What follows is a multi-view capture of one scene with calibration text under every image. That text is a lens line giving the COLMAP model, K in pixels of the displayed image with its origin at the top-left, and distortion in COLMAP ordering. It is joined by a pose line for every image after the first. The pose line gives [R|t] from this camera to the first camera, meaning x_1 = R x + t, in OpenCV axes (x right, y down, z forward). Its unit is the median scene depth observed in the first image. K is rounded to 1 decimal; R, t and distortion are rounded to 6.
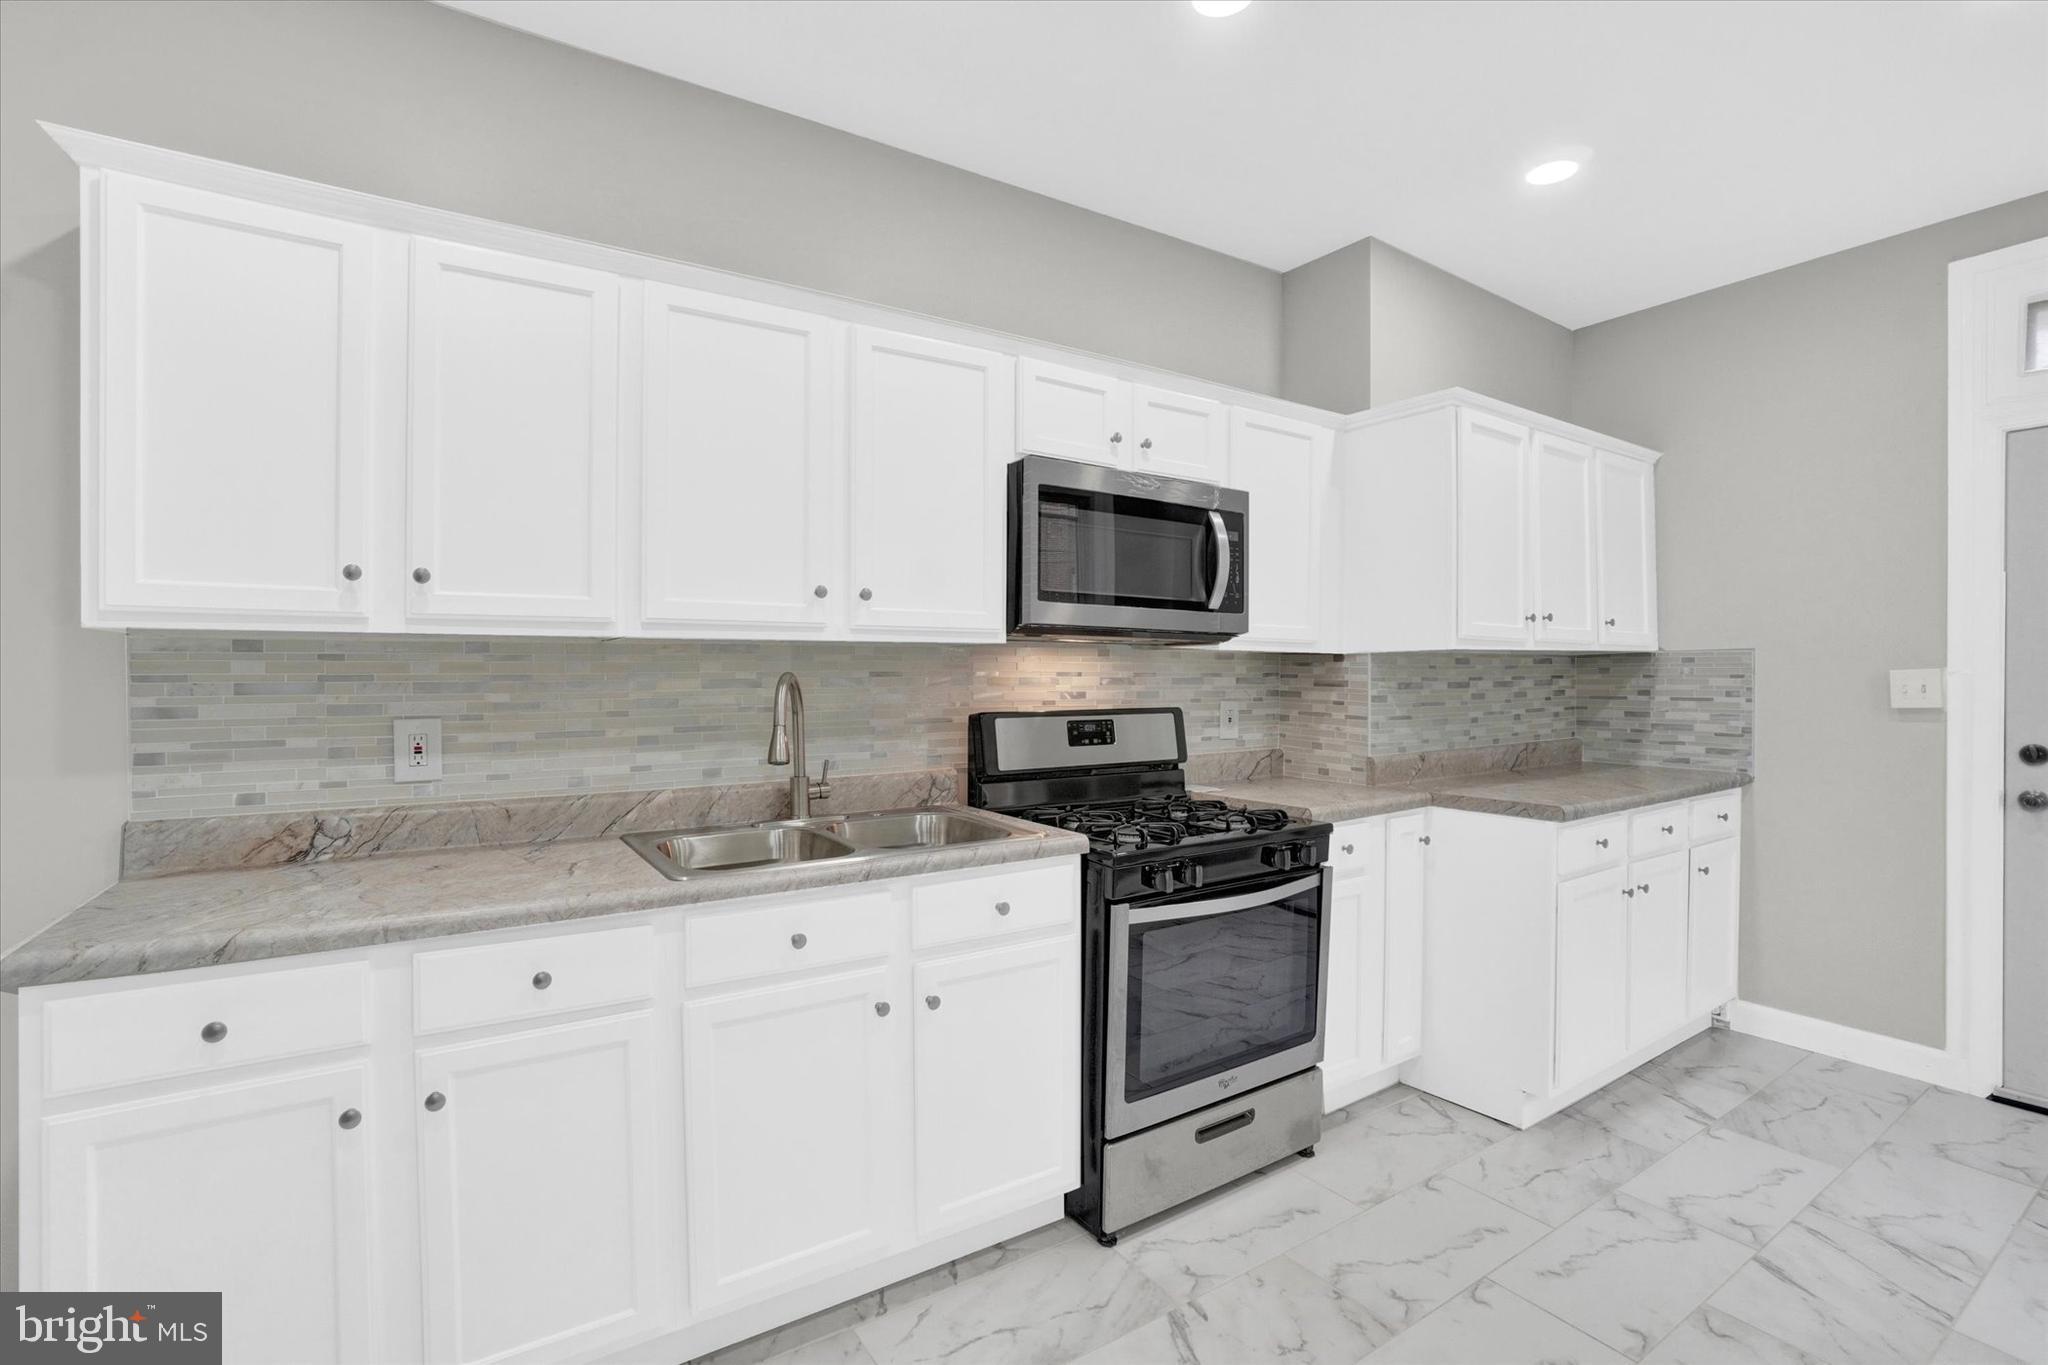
lens RADIAL K [[962.2, 0, 1037.4], [0, 962.2, 675.2], [0, 0, 1]] dist [-0.036906, 0.007944]
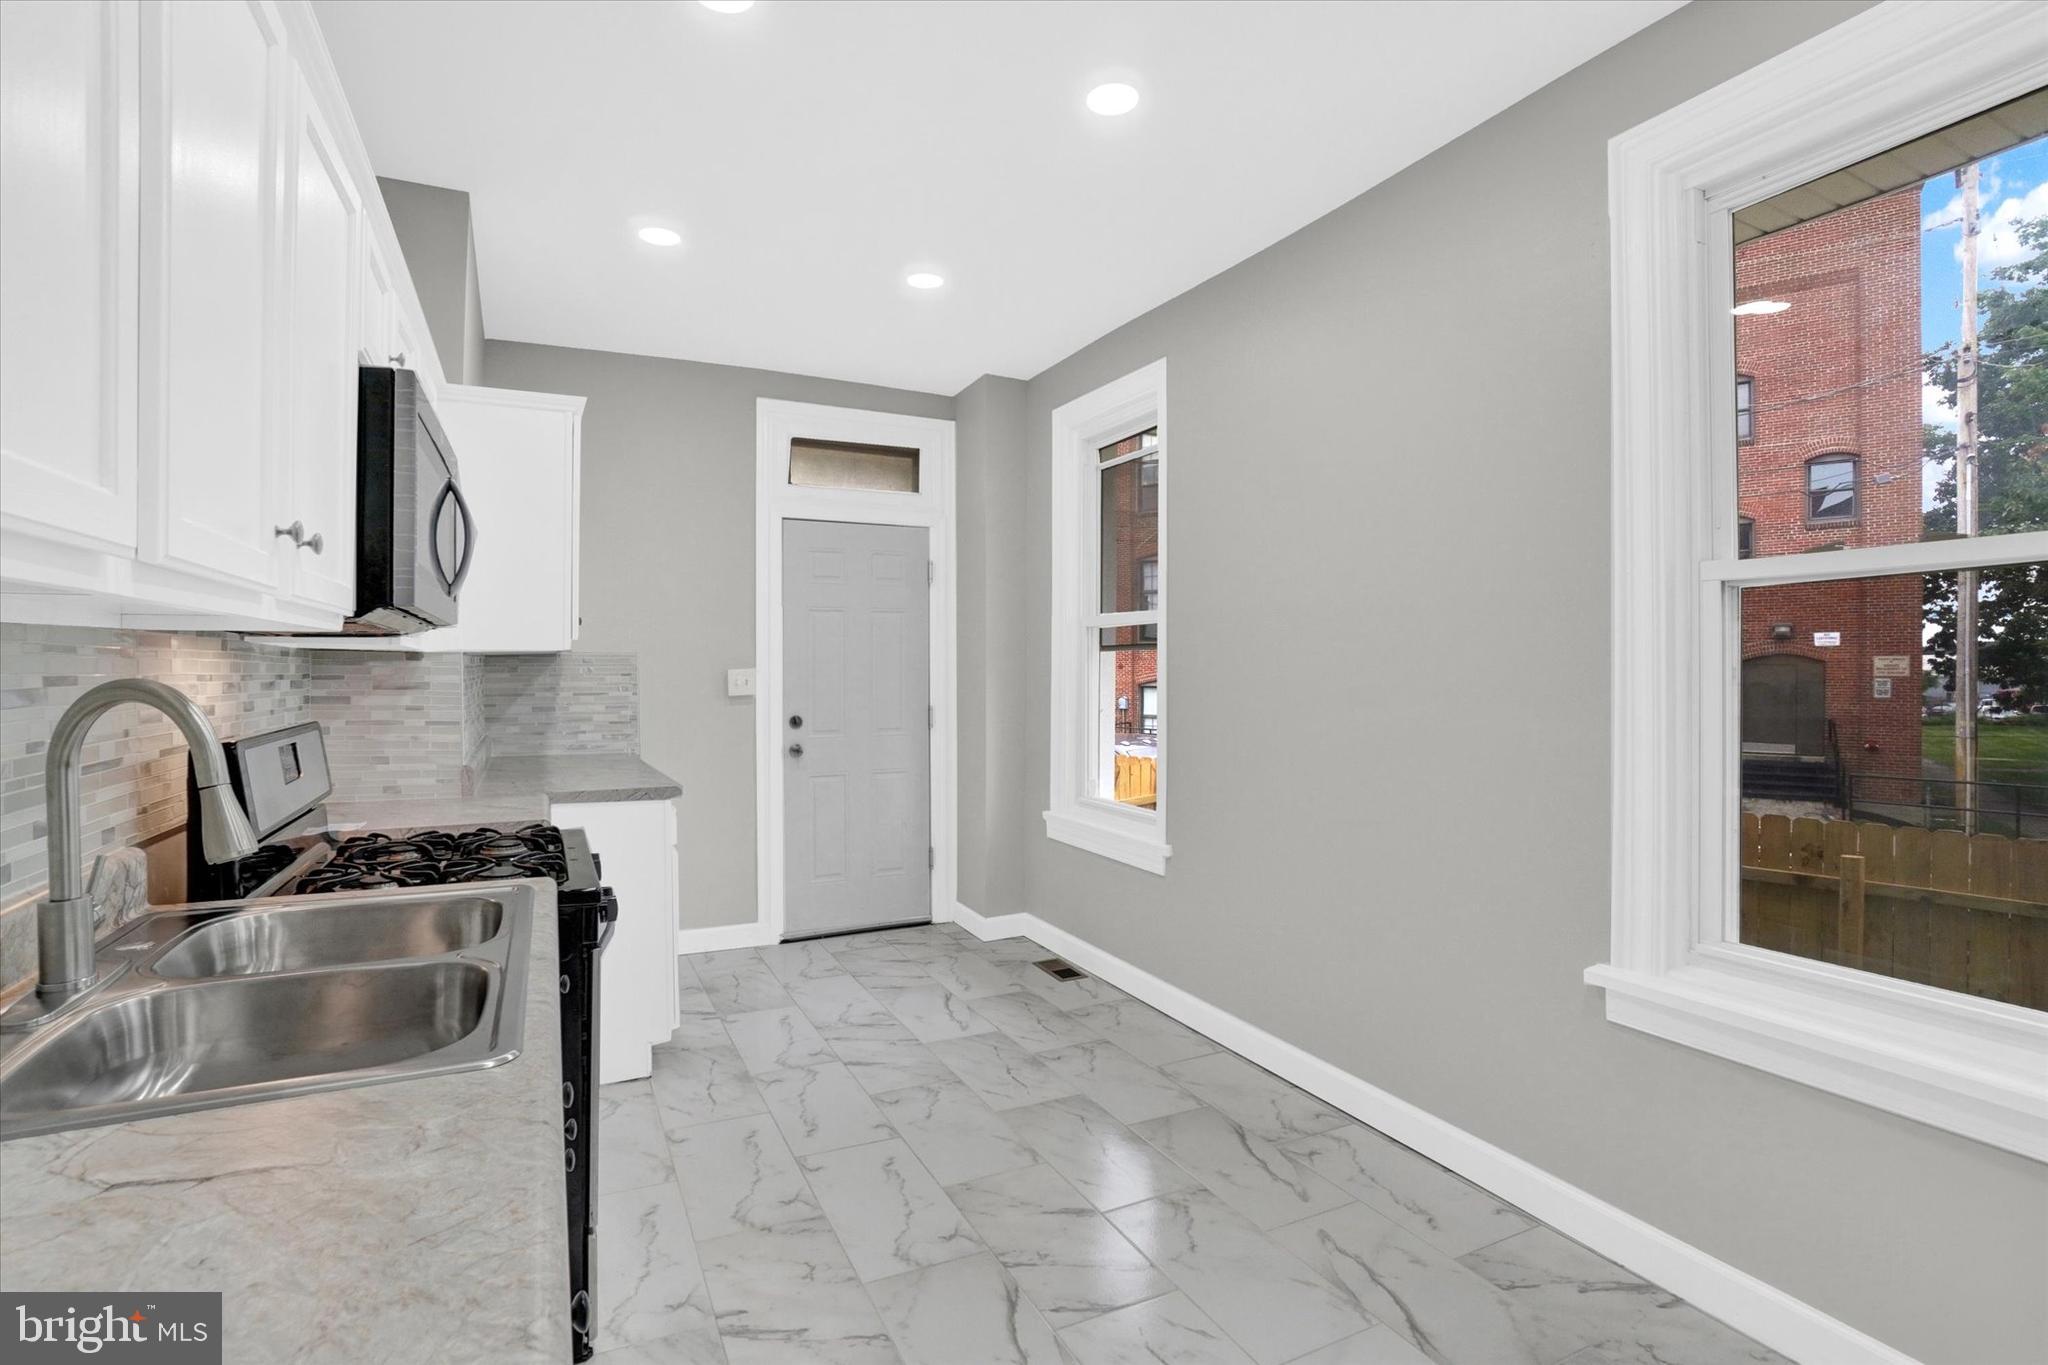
lens RADIAL K [[962.2, 0, 1035.1], [0, 962.2, 673.6], [0, 0, 1]] dist [-0.036906, 0.007944]
pose [[0.129434, -0.005733, 0.991571, -0.528887], [0.005436, 0.999972, 0.005072, -0.003833], [-0.991573, 0.004734, 0.129462, 0.378935]]
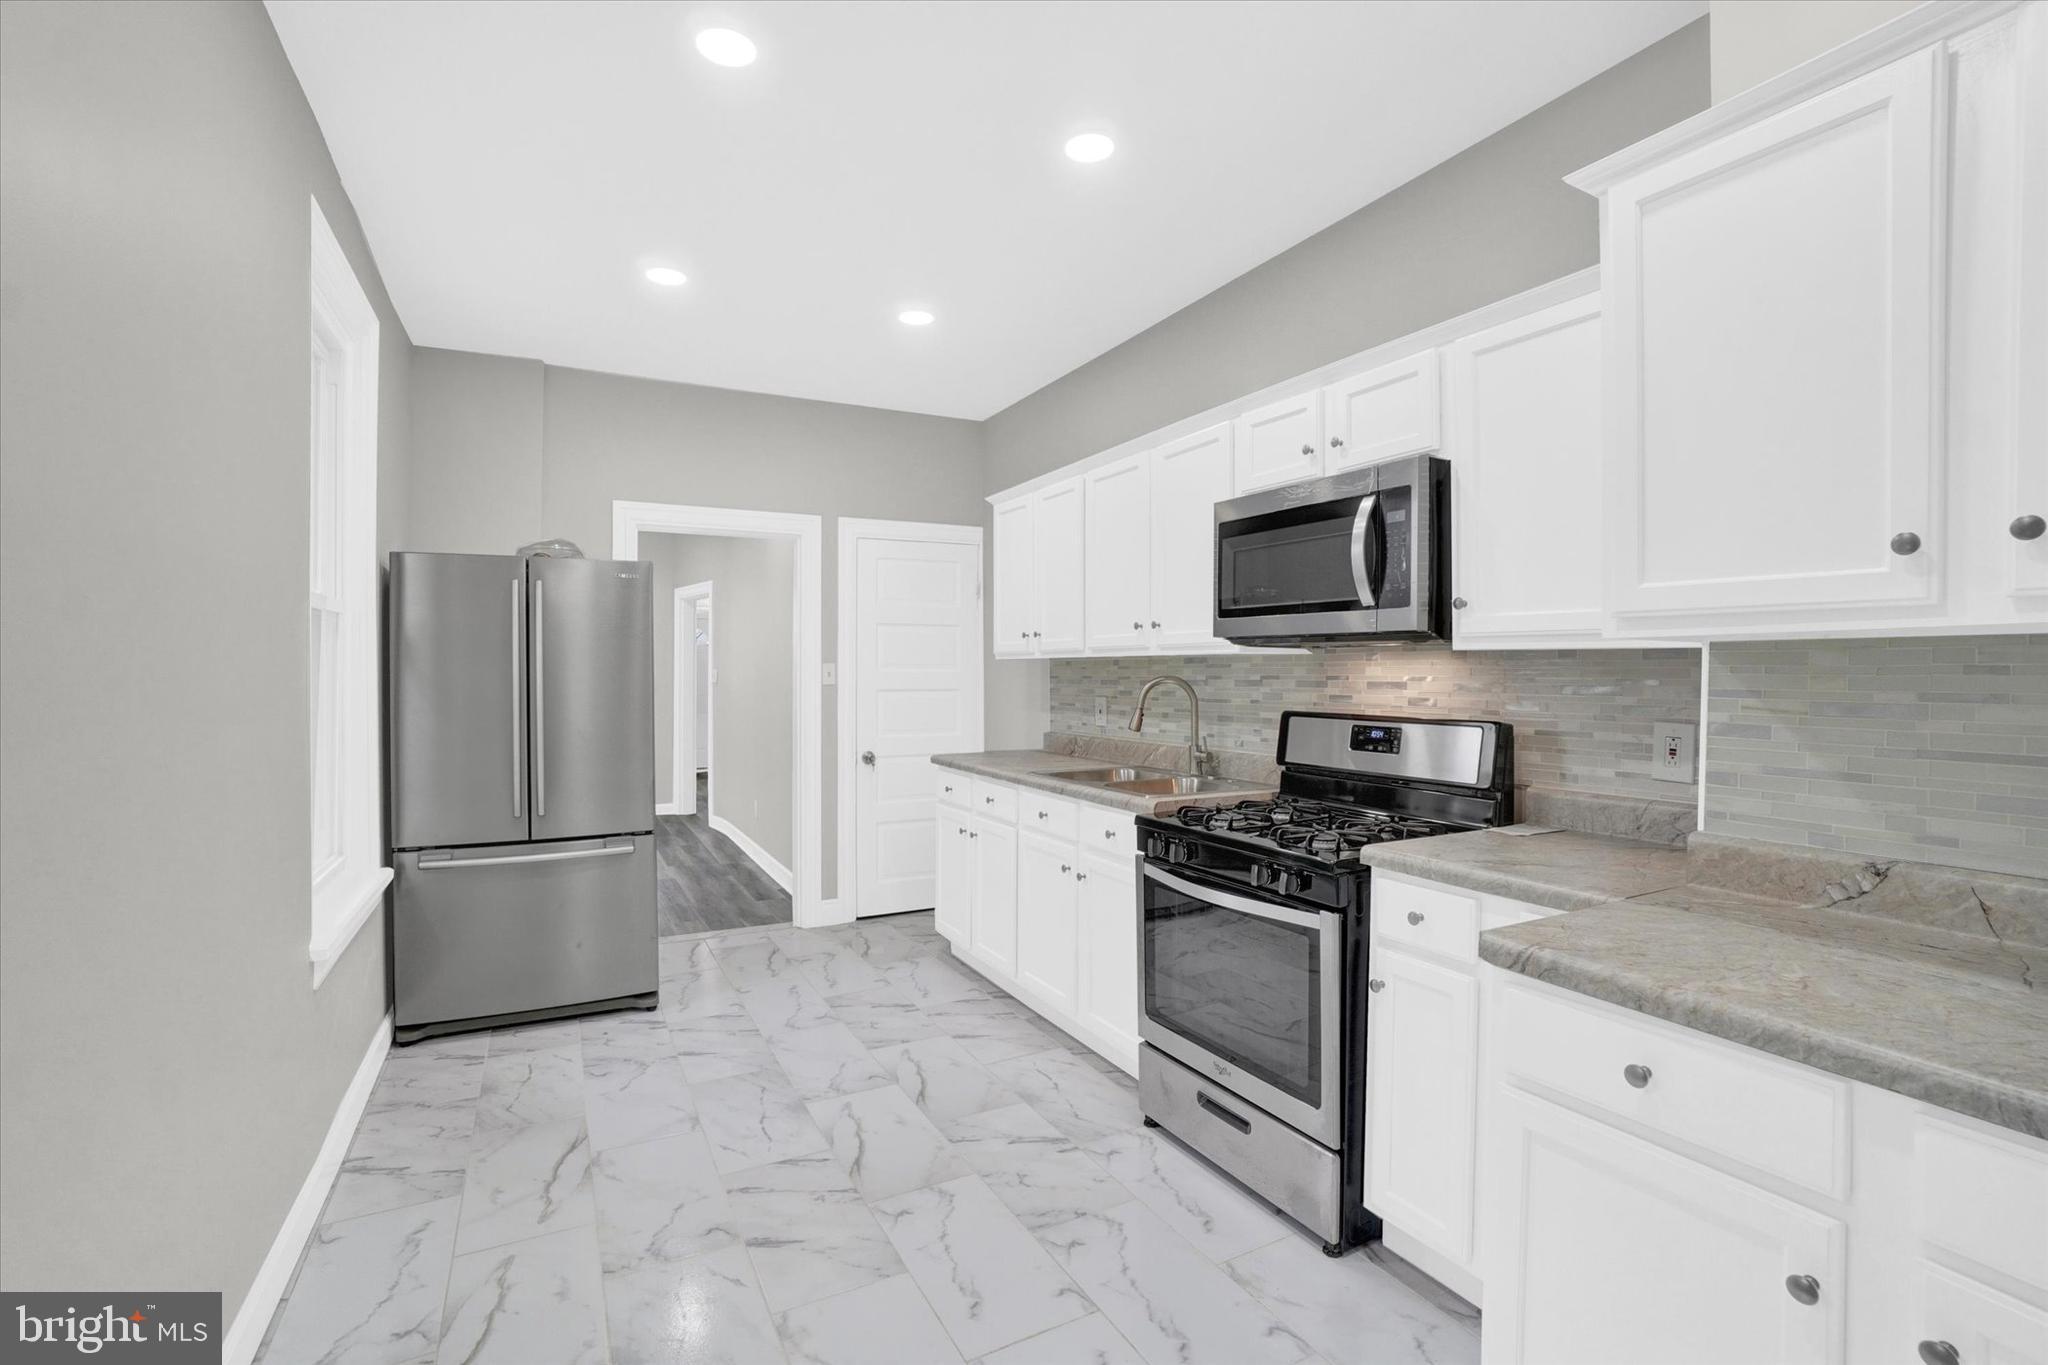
lens RADIAL K [[962.2, 0, 1013.4], [0, 962.2, 671.8], [0, 0, 1]] dist [-0.036906, 0.007944]
pose [[-0.135293, -0.000952, -0.990805, 1.048827], [-0.005105, 0.999987, -0.000263, -0.006130], [0.990792, 0.005023, -0.135296, 0.758315]]
